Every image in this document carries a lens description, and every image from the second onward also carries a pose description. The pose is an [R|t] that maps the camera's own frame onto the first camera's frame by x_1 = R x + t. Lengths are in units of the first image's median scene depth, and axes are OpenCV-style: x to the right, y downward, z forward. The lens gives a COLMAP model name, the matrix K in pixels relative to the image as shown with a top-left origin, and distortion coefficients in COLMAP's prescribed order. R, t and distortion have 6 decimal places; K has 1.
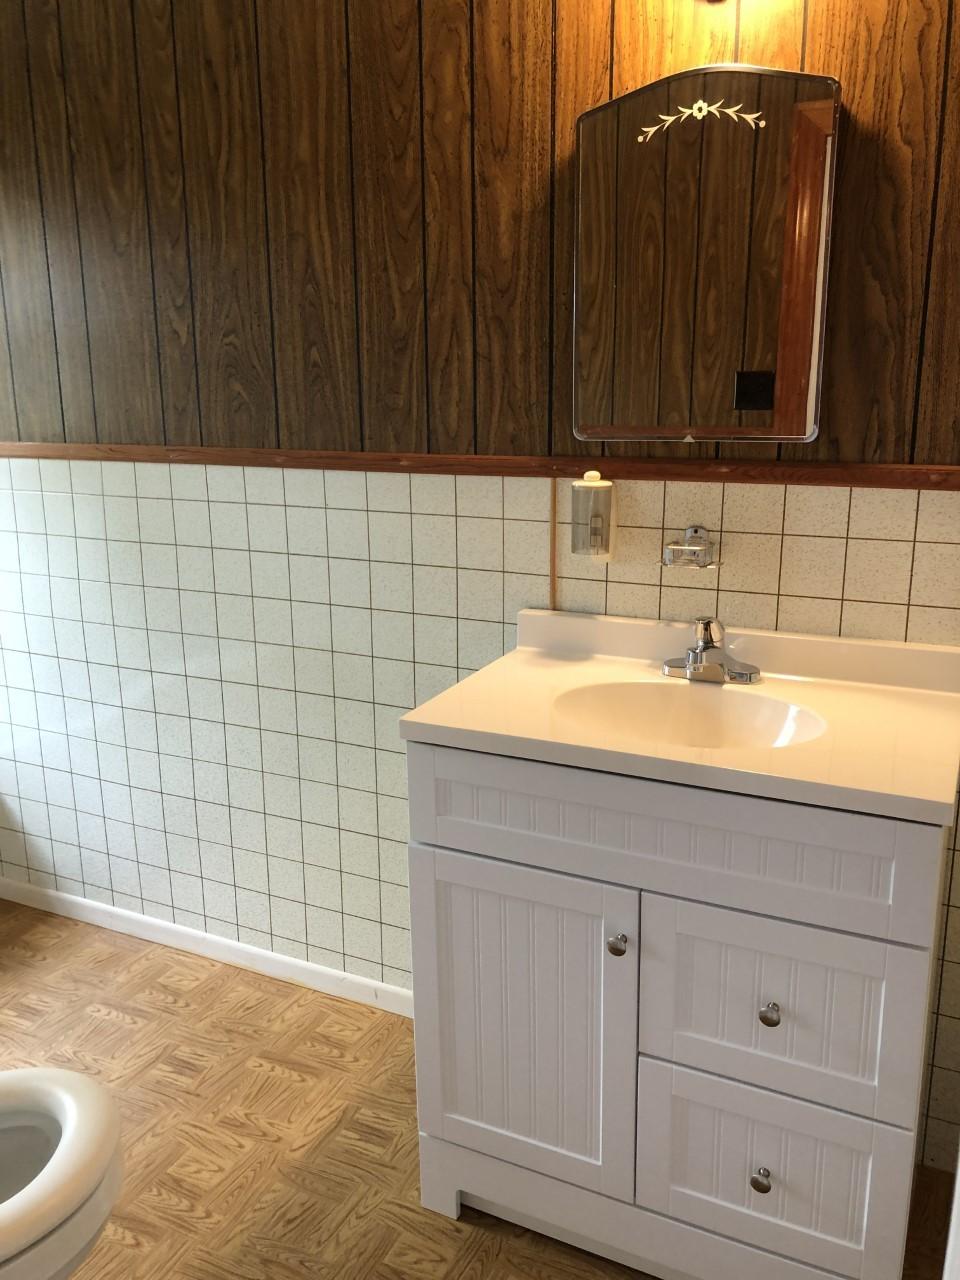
lens RADIAL K [[1046.5, 0, 481.4], [0, 1046.5, 640.3], [0, 0, 1]] dist [0.027455, -0.031589]
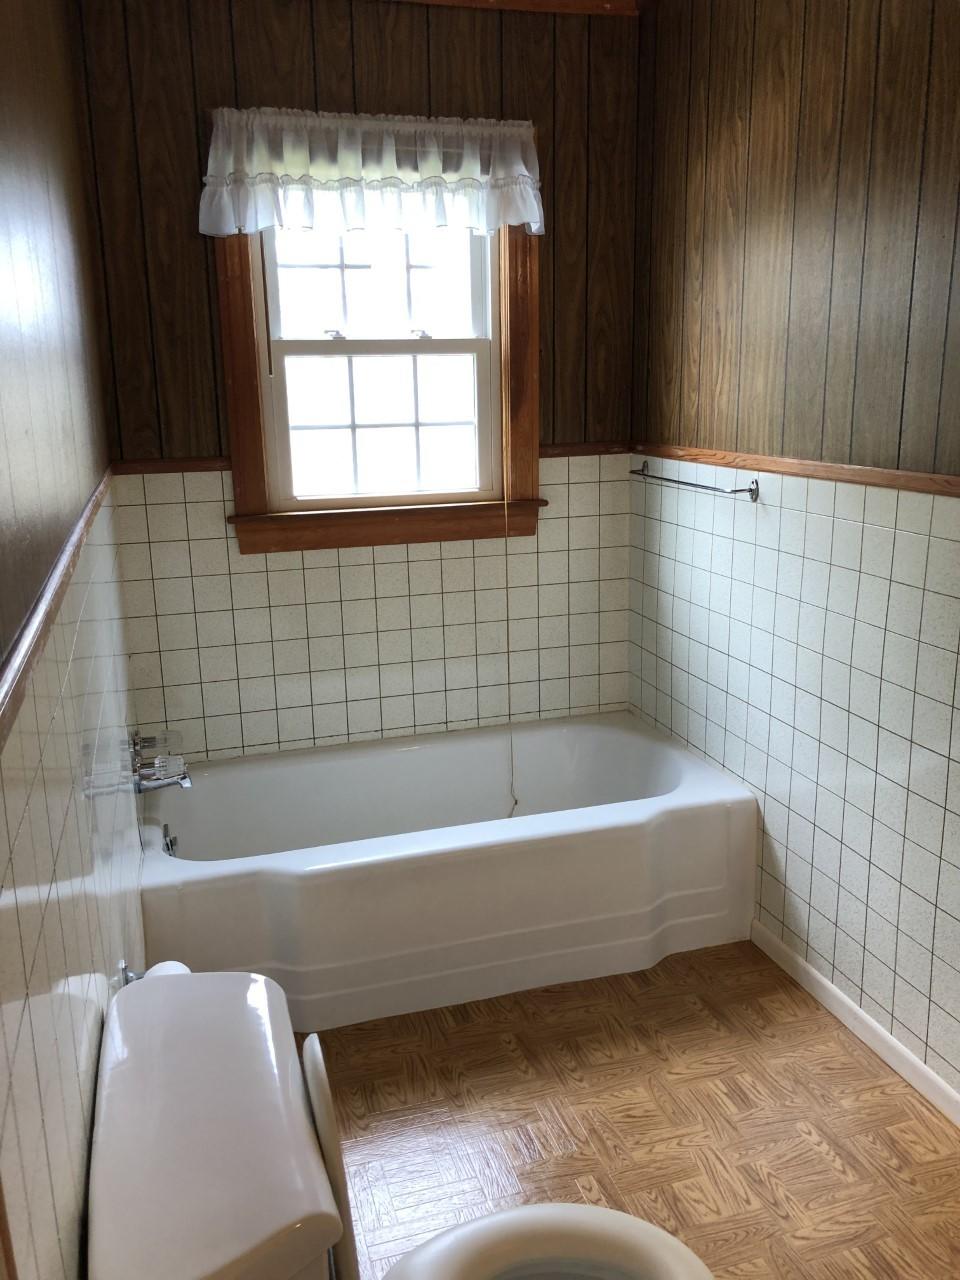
lens RADIAL K [[1046.5, 0, 472.1], [0, 1046.5, 635.3], [0, 0, 1]] dist [0.027455, -0.031589]
pose [[0.687624, 0.164628, -0.707157, -0.013226], [-0.163032, 0.984094, 0.070571, -0.055480], [0.707527, 0.066763, 0.703526, 0.160856]]
